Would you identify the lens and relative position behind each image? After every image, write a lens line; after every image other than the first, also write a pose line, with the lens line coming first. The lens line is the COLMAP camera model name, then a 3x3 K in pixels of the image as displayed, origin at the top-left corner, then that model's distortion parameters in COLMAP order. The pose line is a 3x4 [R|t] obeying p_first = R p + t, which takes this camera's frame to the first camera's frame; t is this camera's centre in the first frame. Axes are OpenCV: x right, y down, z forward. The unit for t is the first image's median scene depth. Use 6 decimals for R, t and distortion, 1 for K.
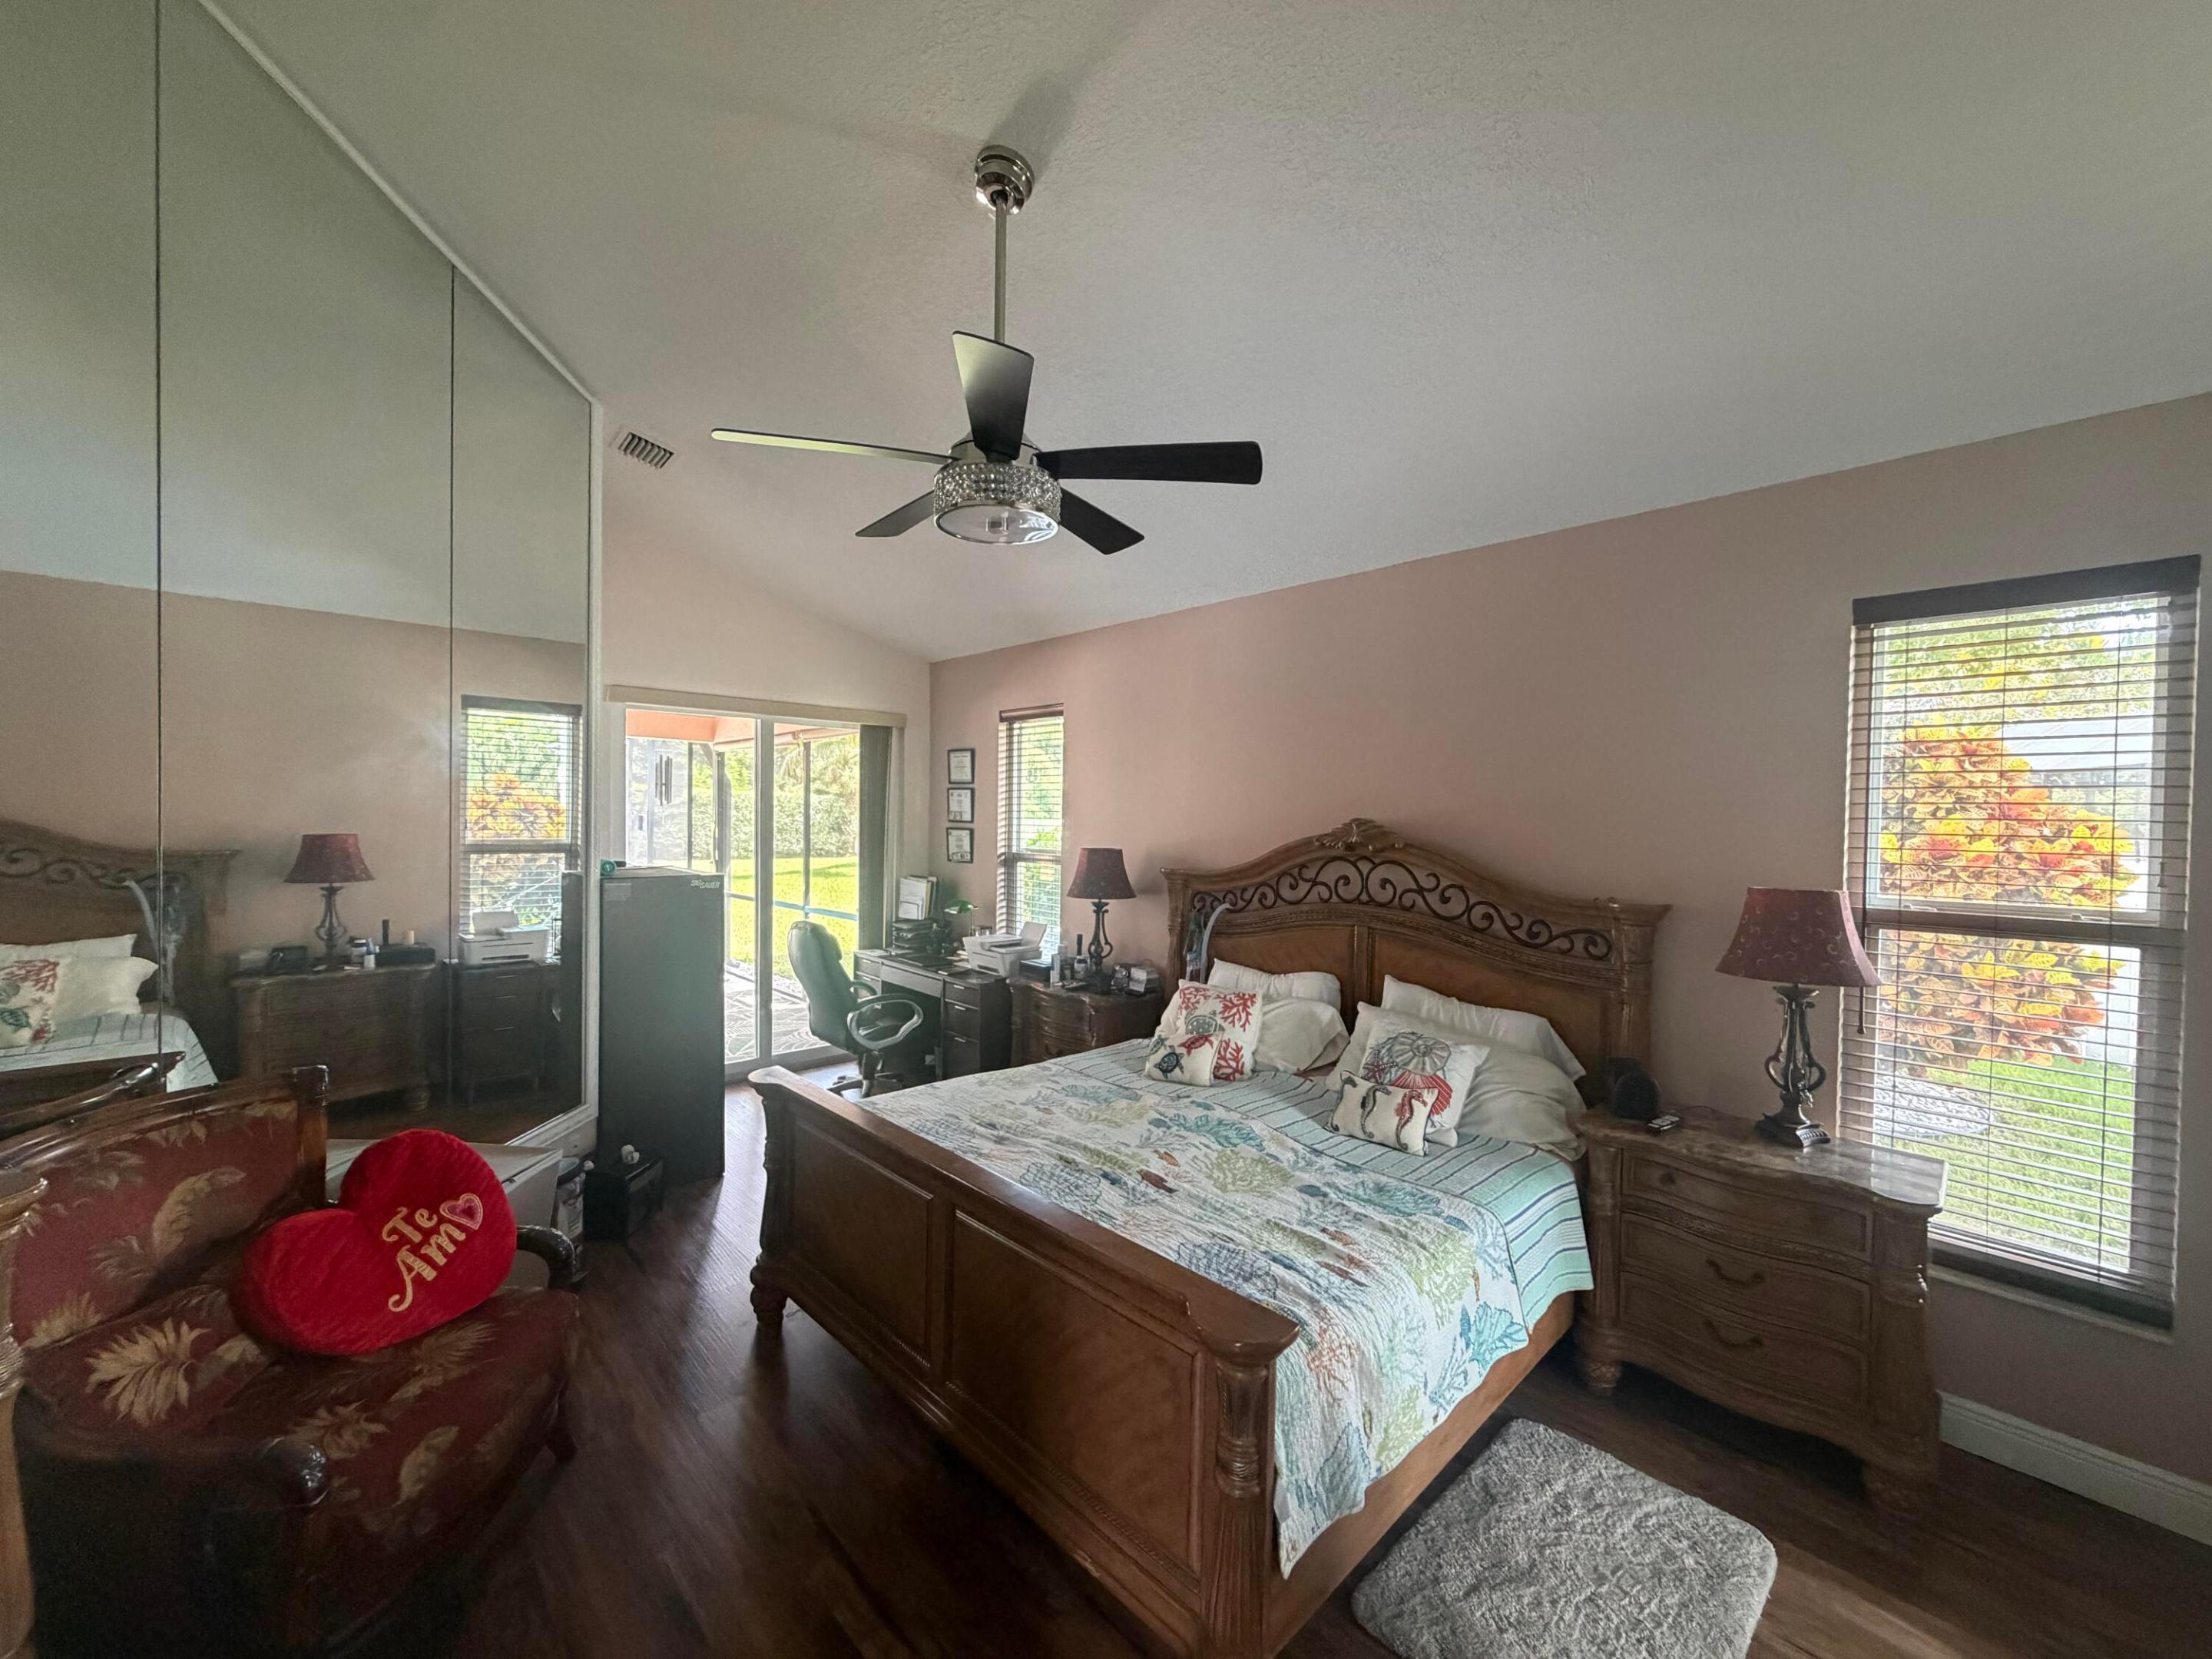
lens RADIAL K [[874.8, 0, 1106.0], [0, 874.8, 829.5], [0, 0, 1]] dist [-0.001869, -0.000178]
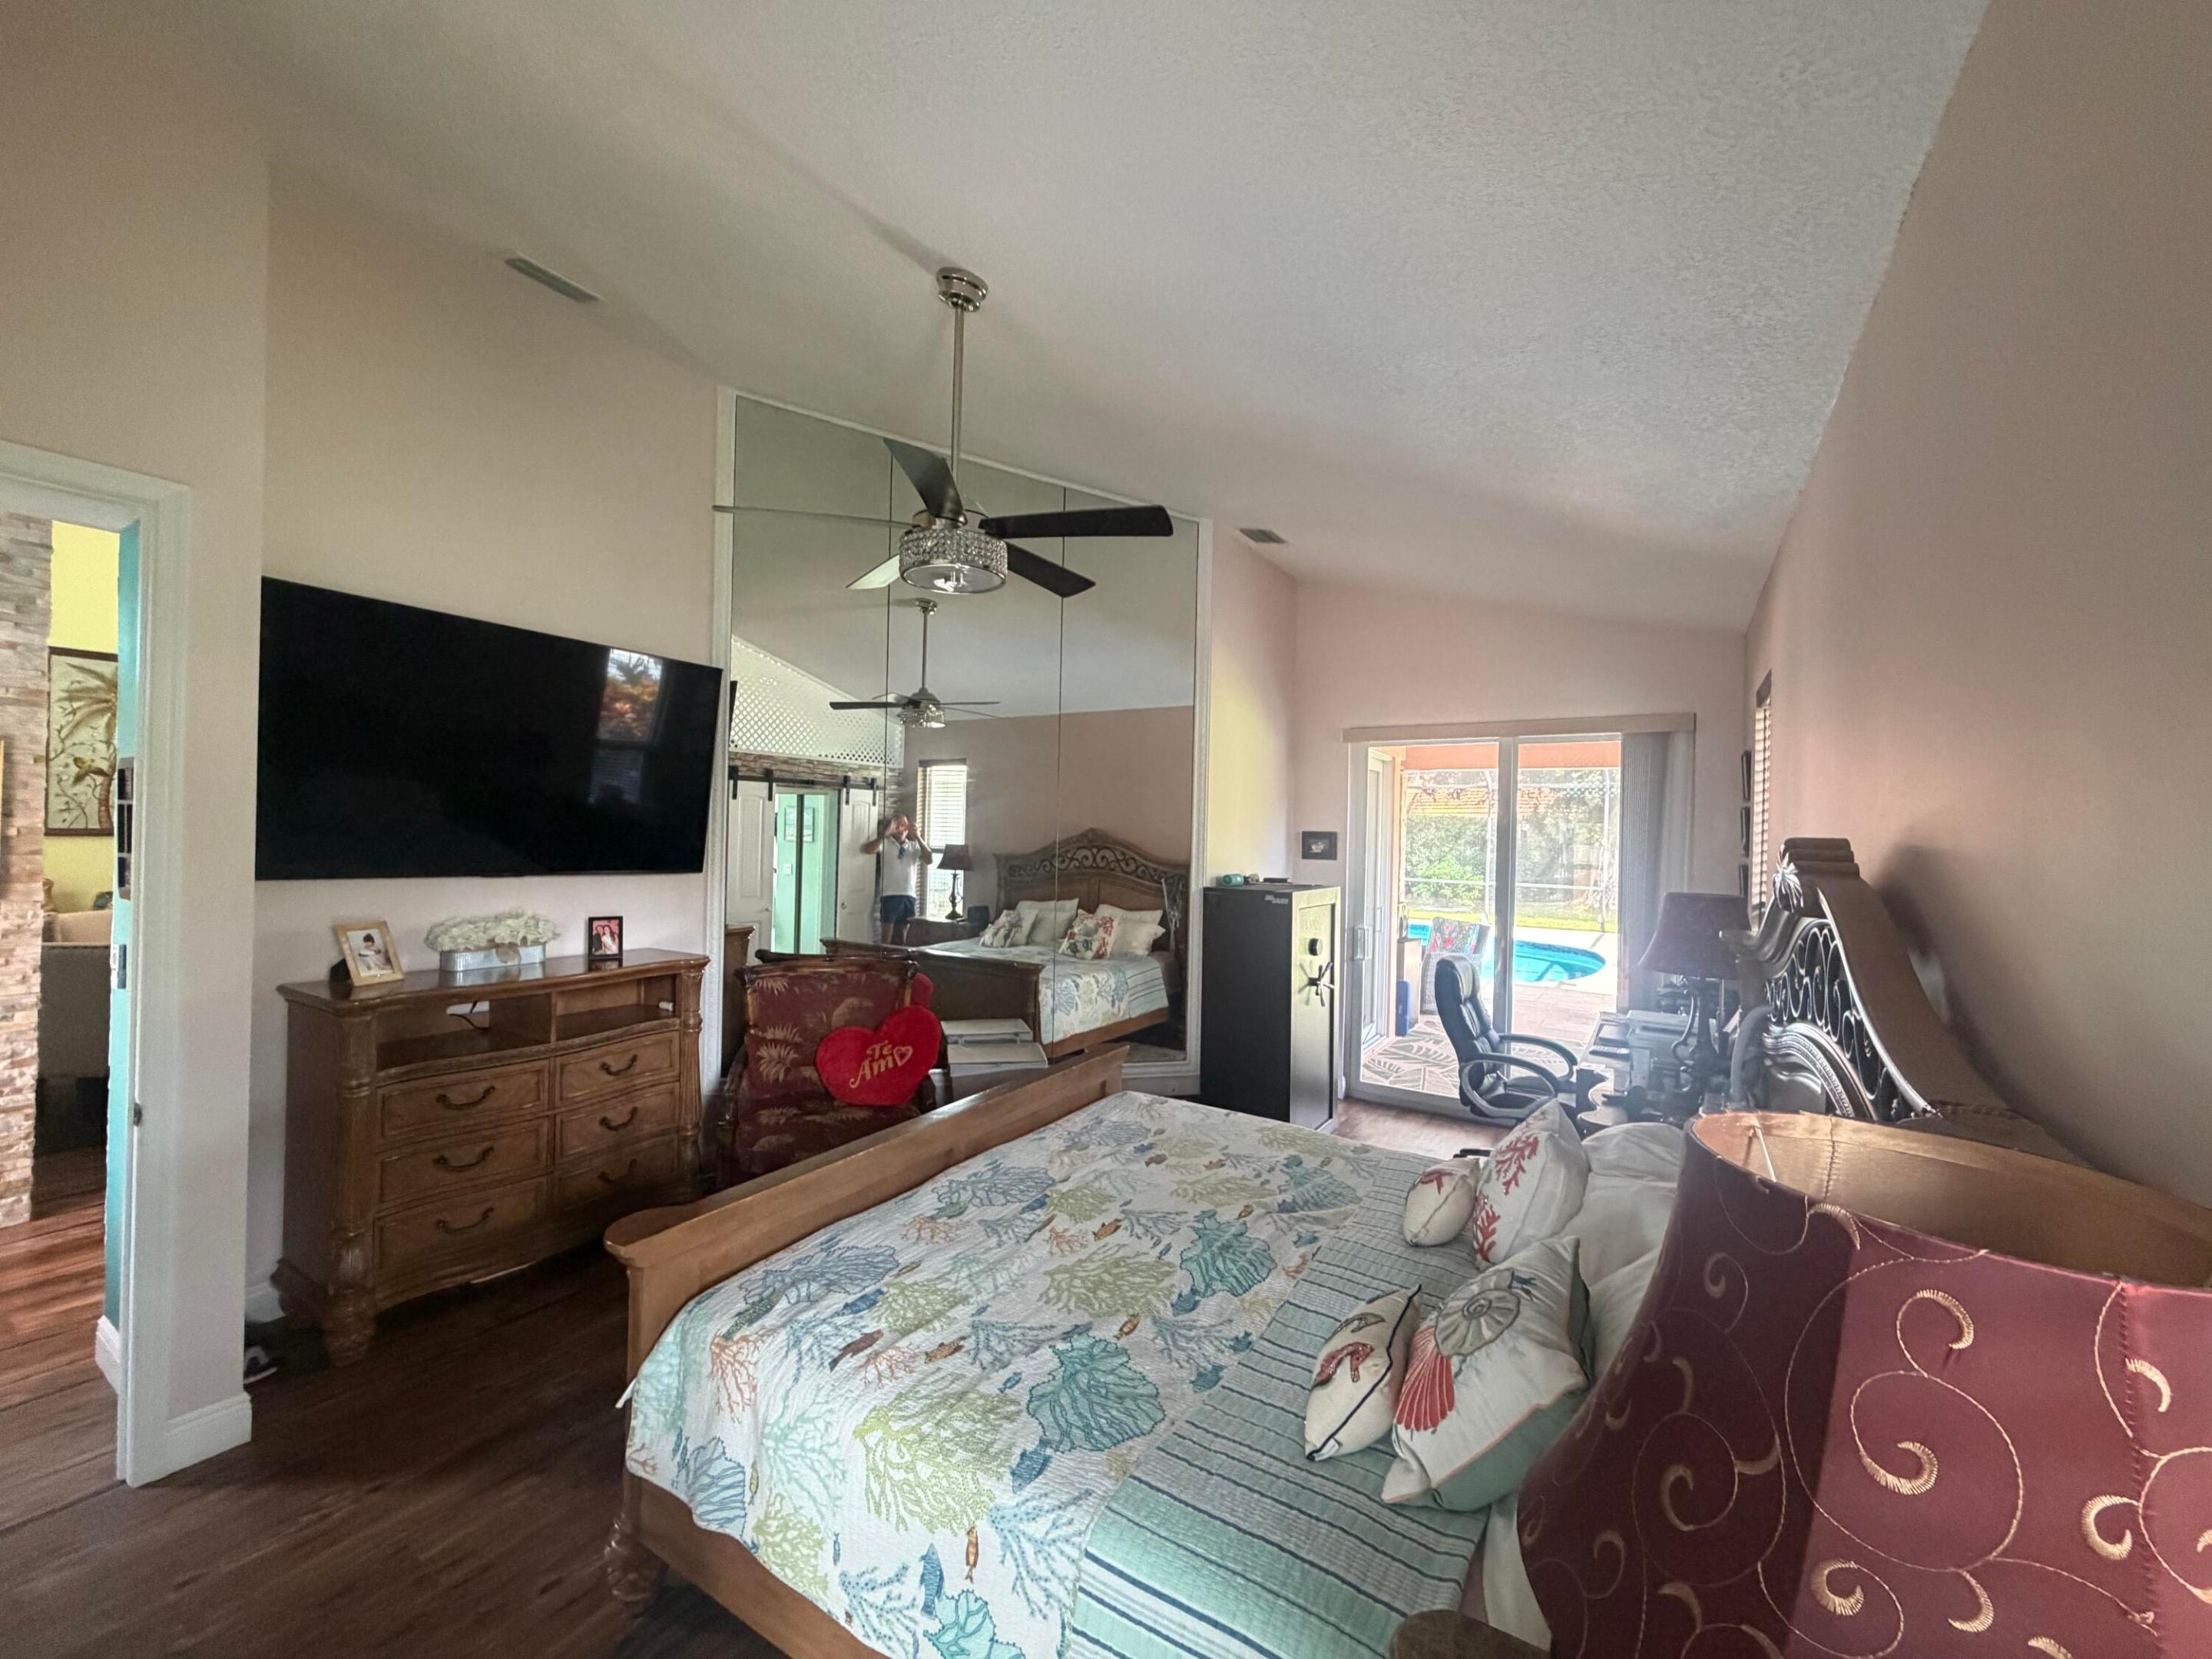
lens RADIAL K [[879.0, 0, 1104.1], [0, 879.0, 831.7], [0, 0, 1]] dist [-0.000624, 0.000277]
pose [[0.251502, -0.010107, -0.967804, 0.898729], [-0.034543, 0.999215, -0.019411, 0.006878], [0.967240, 0.038312, 0.250956, 0.768615]]
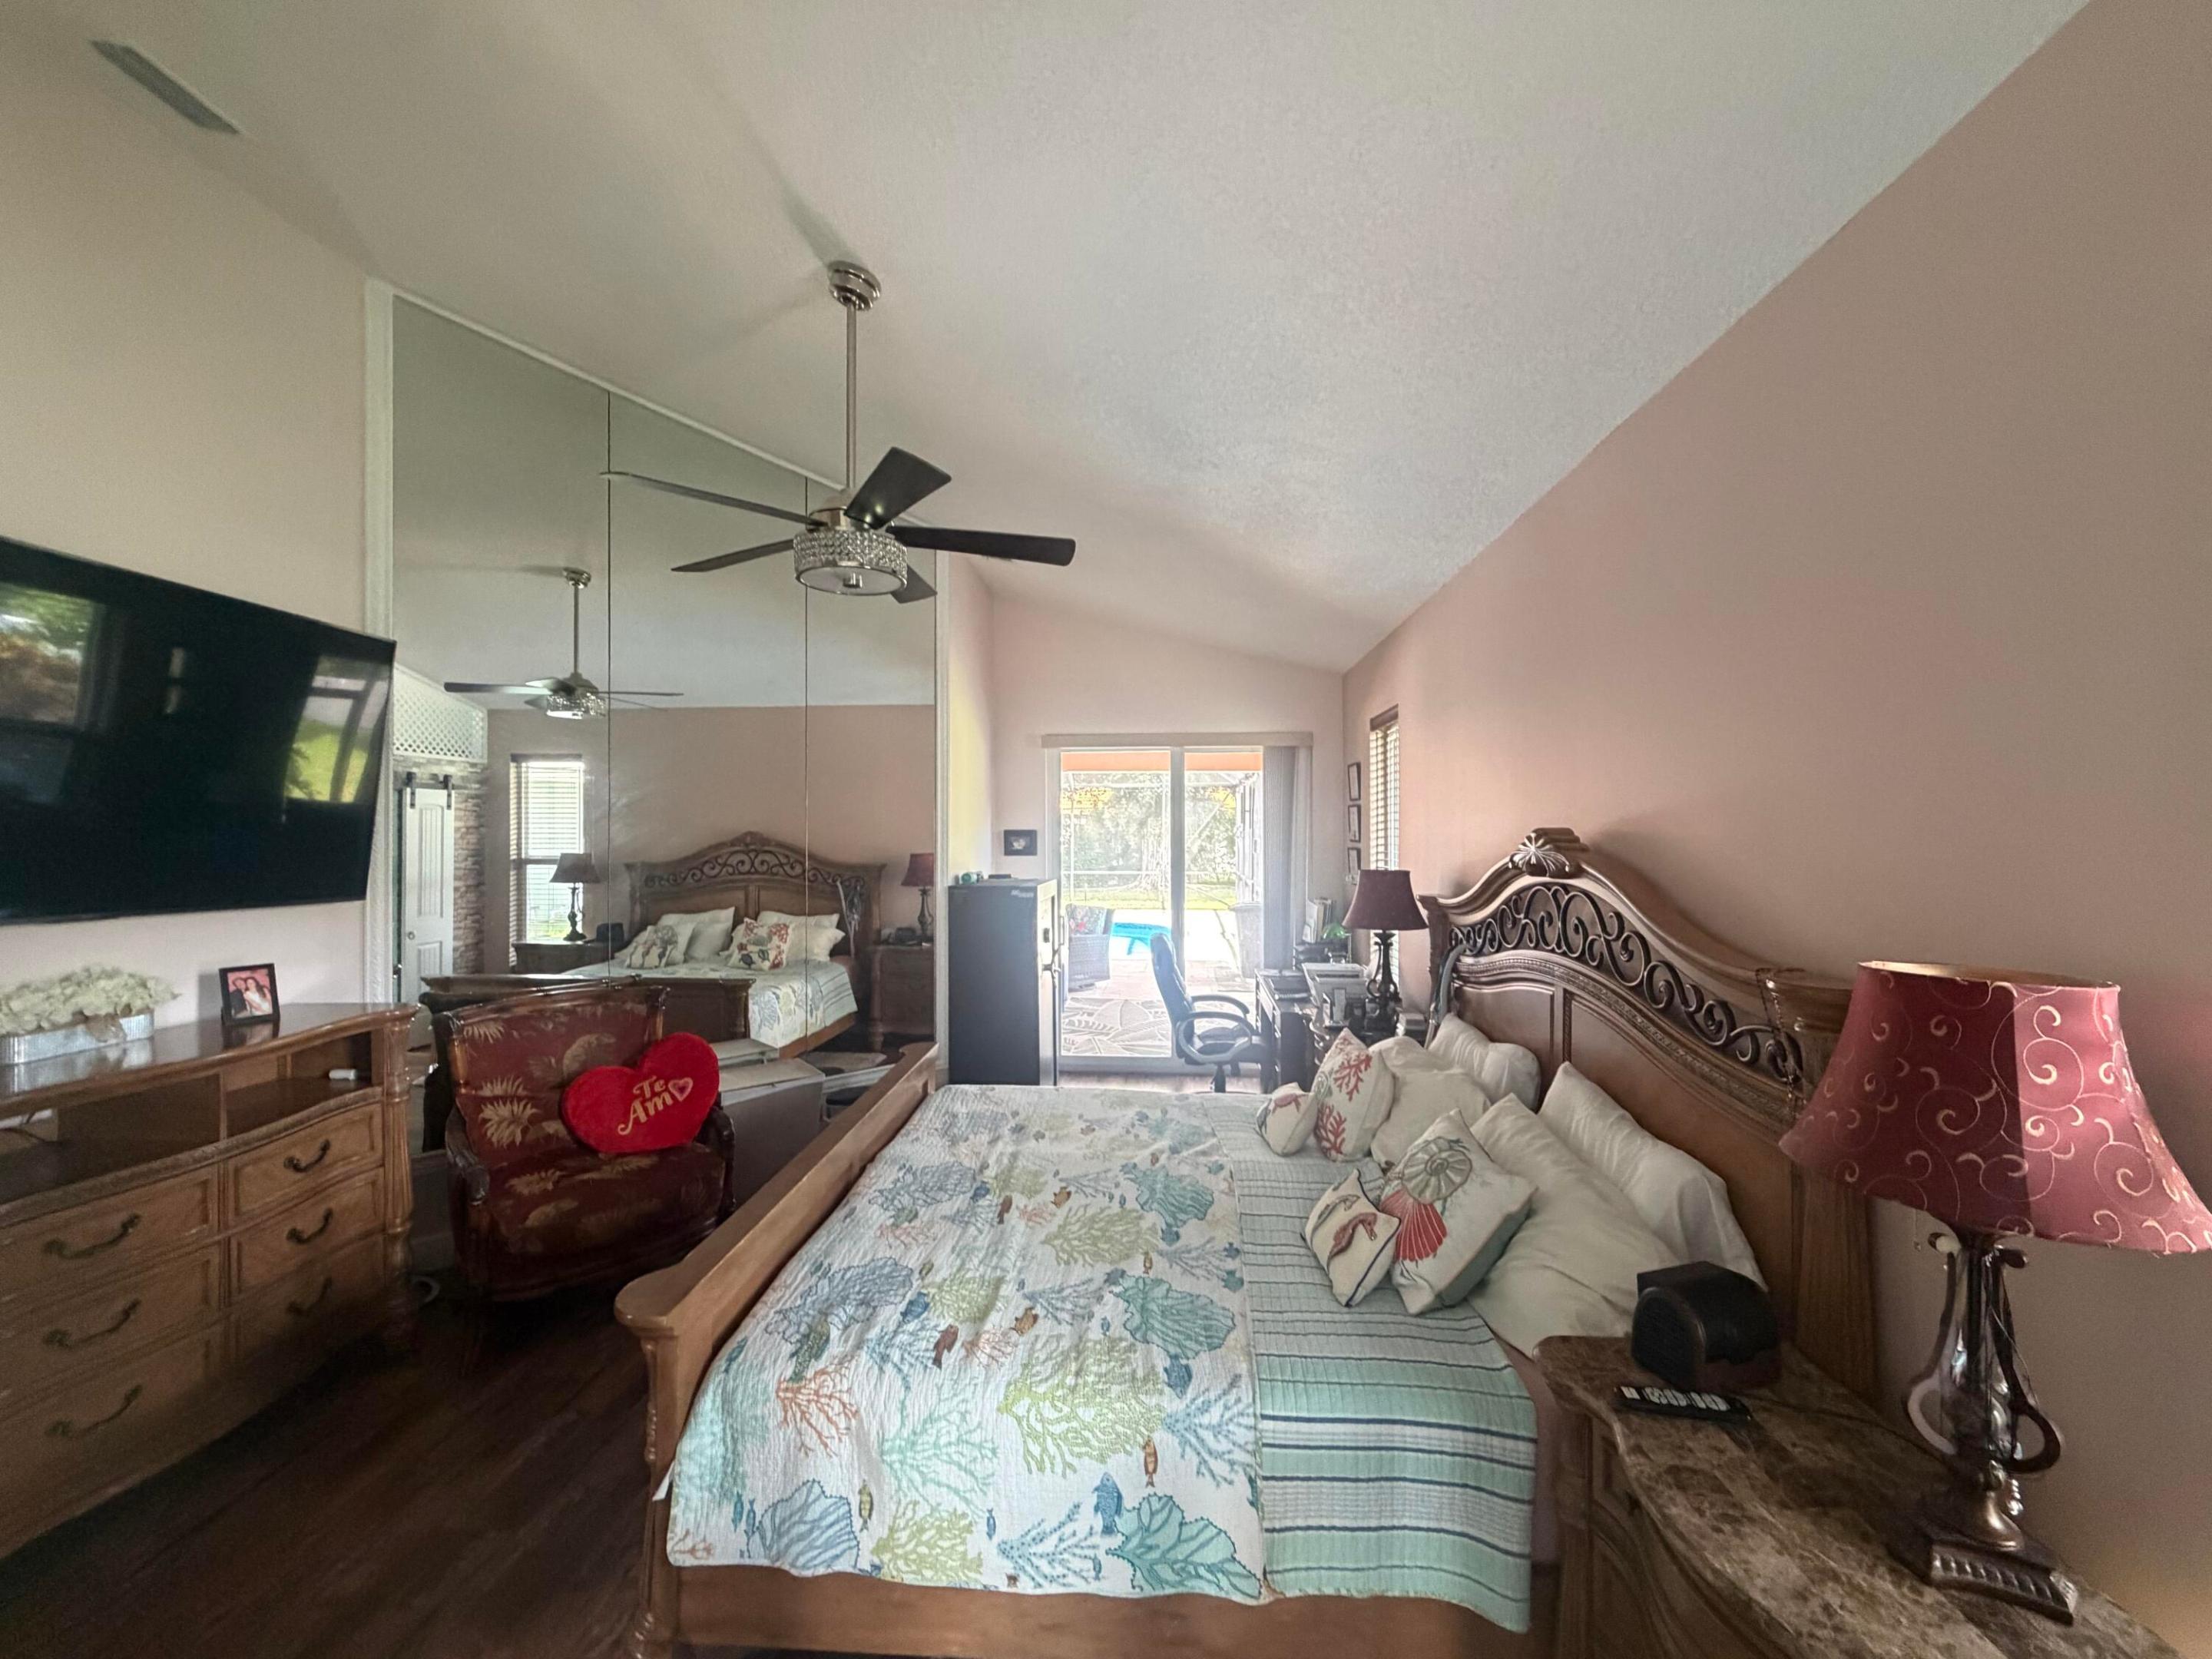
lens RADIAL K [[879.0, 0, 1104.1], [0, 879.0, 831.7], [0, 0, 1]] dist [-0.000624, 0.000277]
pose [[0.679104, -0.018315, -0.733813, 0.795882], [0.000185, 0.999693, -0.024780, 0.009914], [0.734042, 0.016692, 0.678899, 0.390990]]
